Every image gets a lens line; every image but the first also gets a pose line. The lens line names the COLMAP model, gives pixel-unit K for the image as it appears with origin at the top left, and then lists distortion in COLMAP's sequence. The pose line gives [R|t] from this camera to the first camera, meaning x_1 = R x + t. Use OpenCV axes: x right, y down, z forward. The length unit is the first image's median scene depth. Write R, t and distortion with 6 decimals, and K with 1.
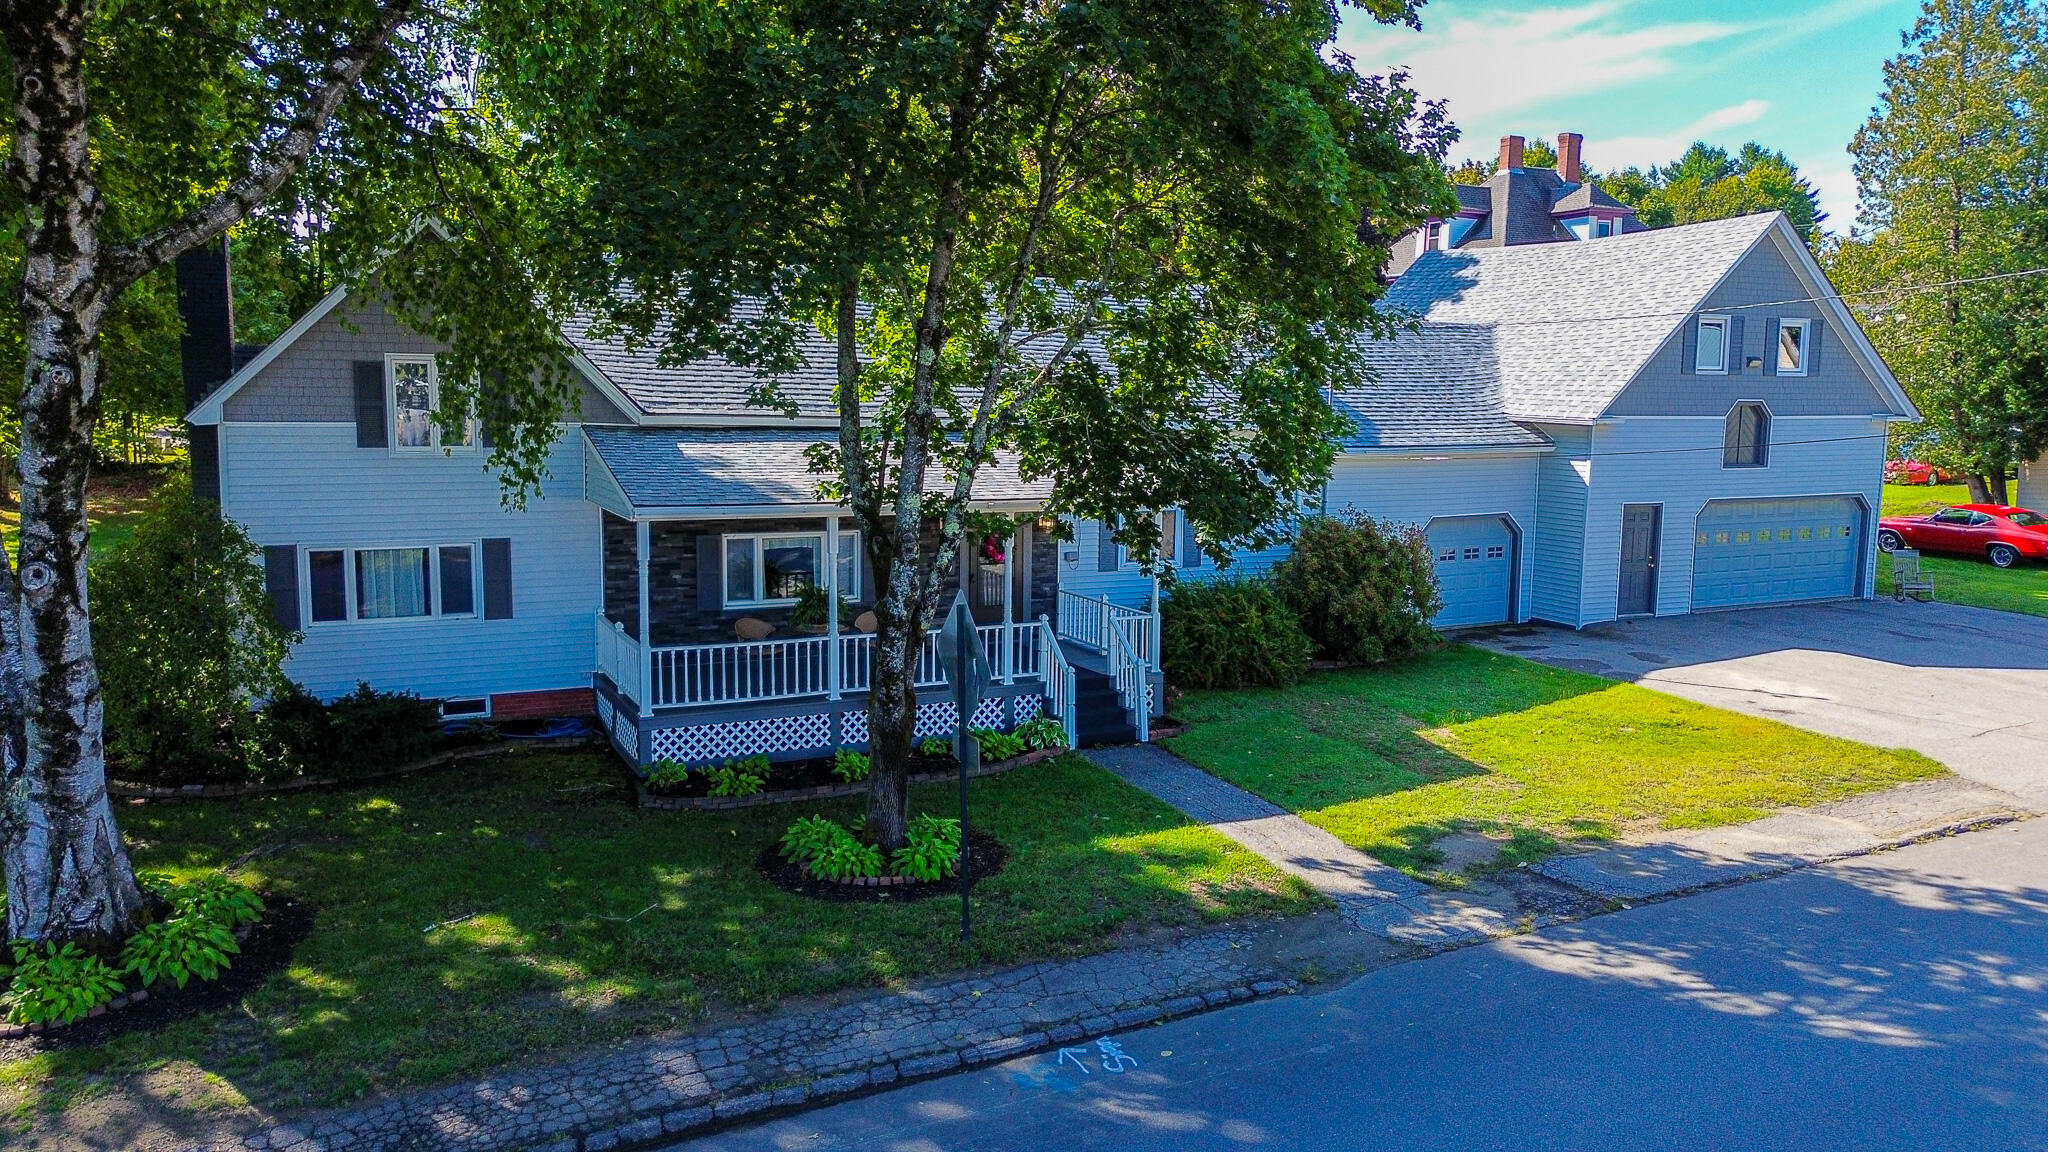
lens RADIAL K [[1438.8, 0, 1024.0], [0, 1438.8, 576.0], [0, 0, 1]] dist [0.073122, -0.078702]
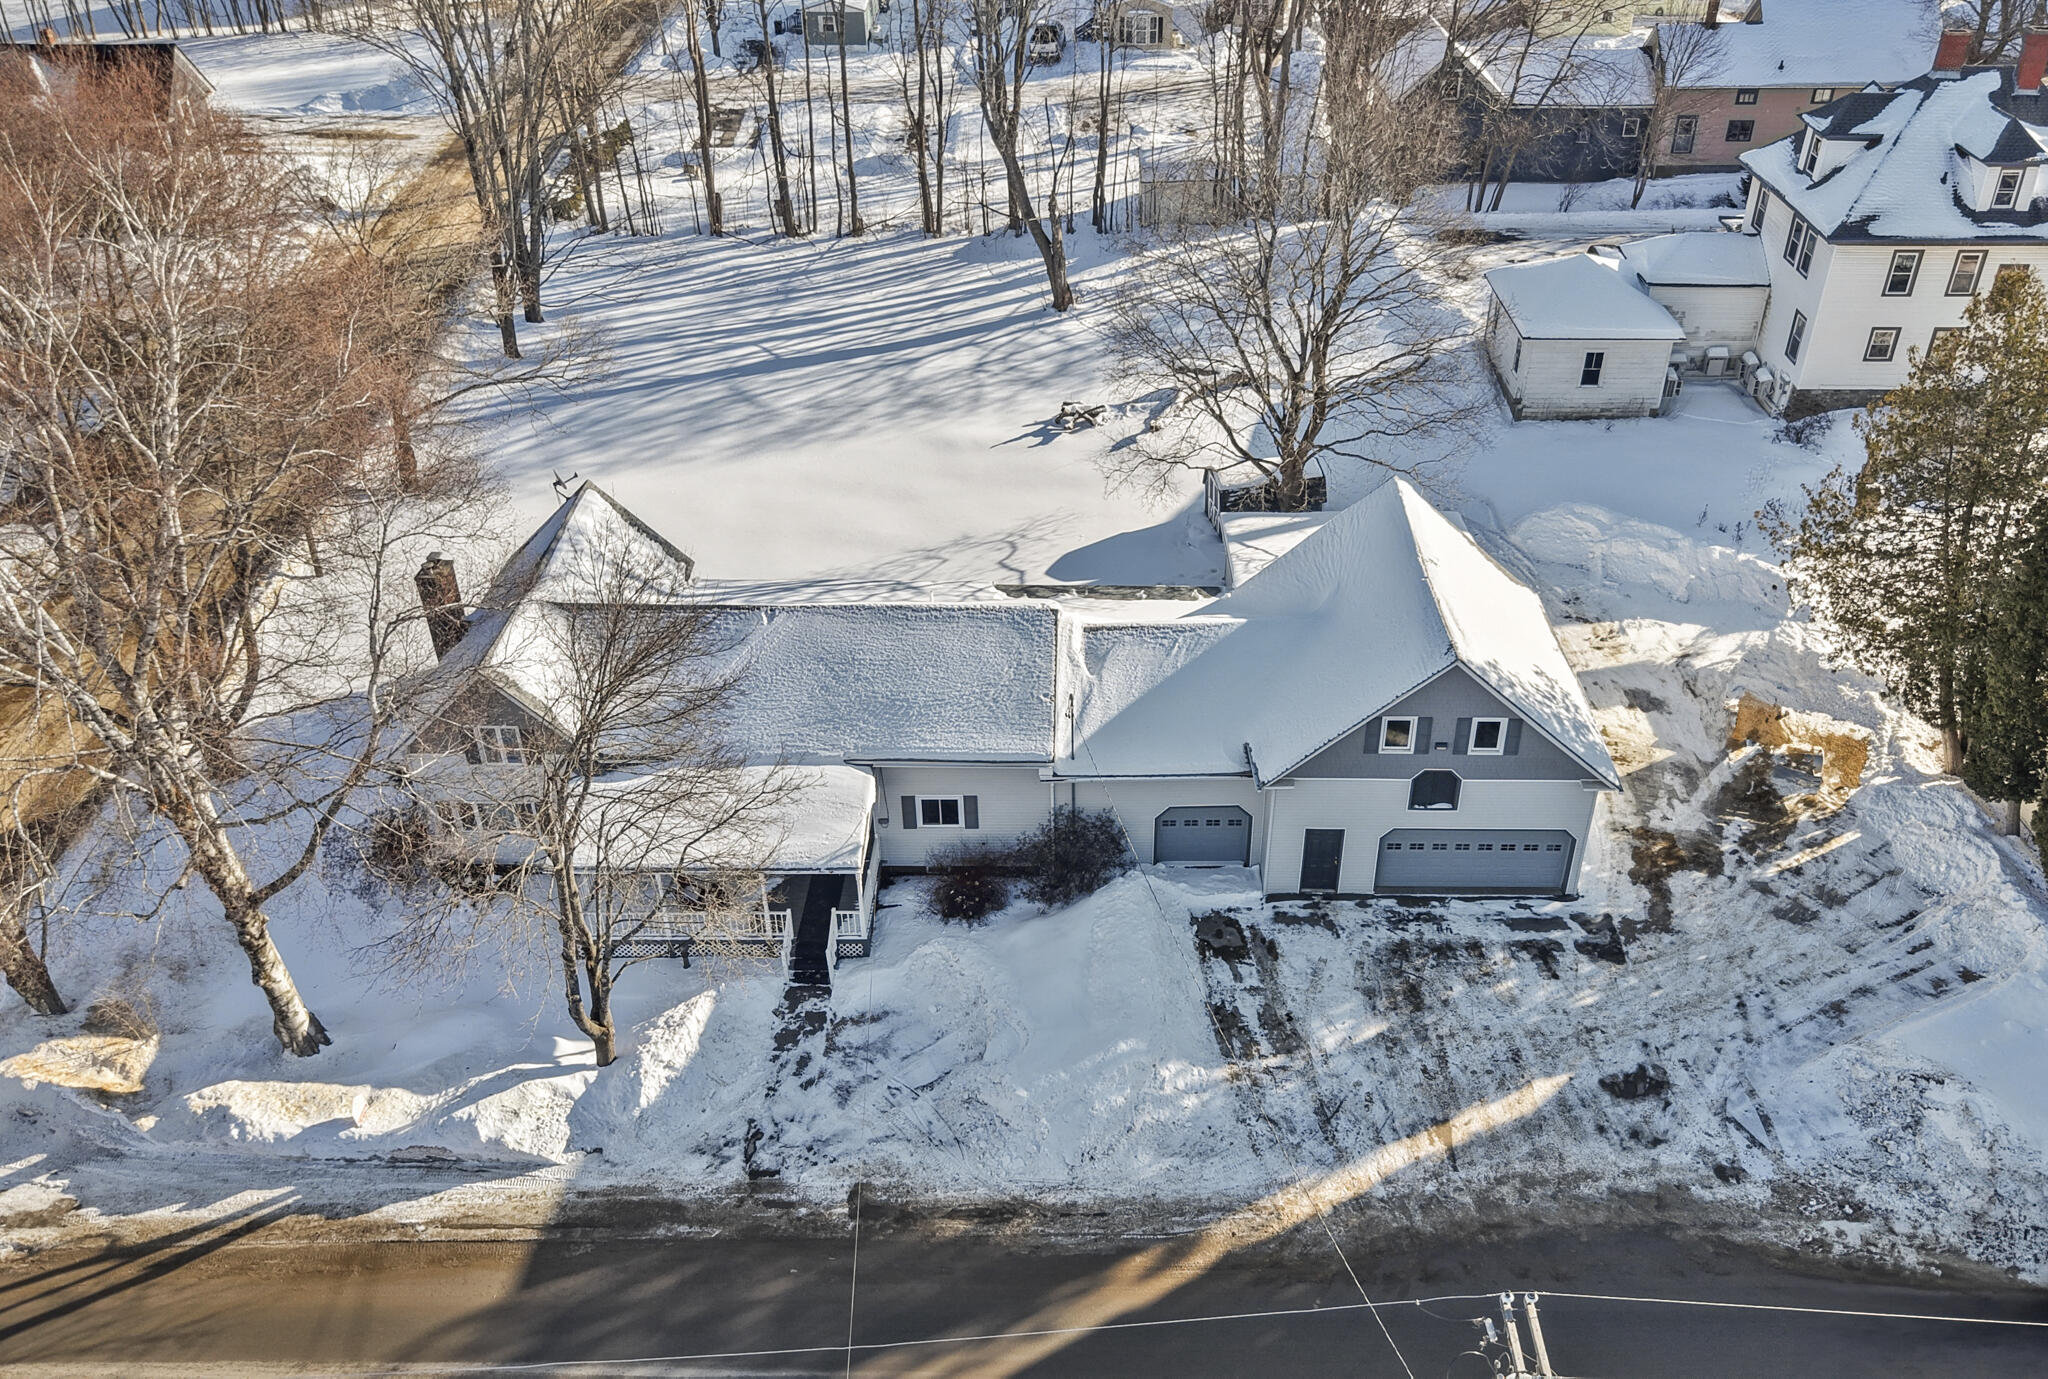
lens RADIAL K [[1654.1, 0, 1145.6], [0, 1654.1, 680.6], [0, 0, 1]] dist [0.019917, -0.006275]
pose [[0.906906, 0.240125, -0.346211, 1.379753], [-0.063380, 0.890103, 0.451332, -1.540289], [0.416539, -0.387372, 0.822458, -0.534715]]
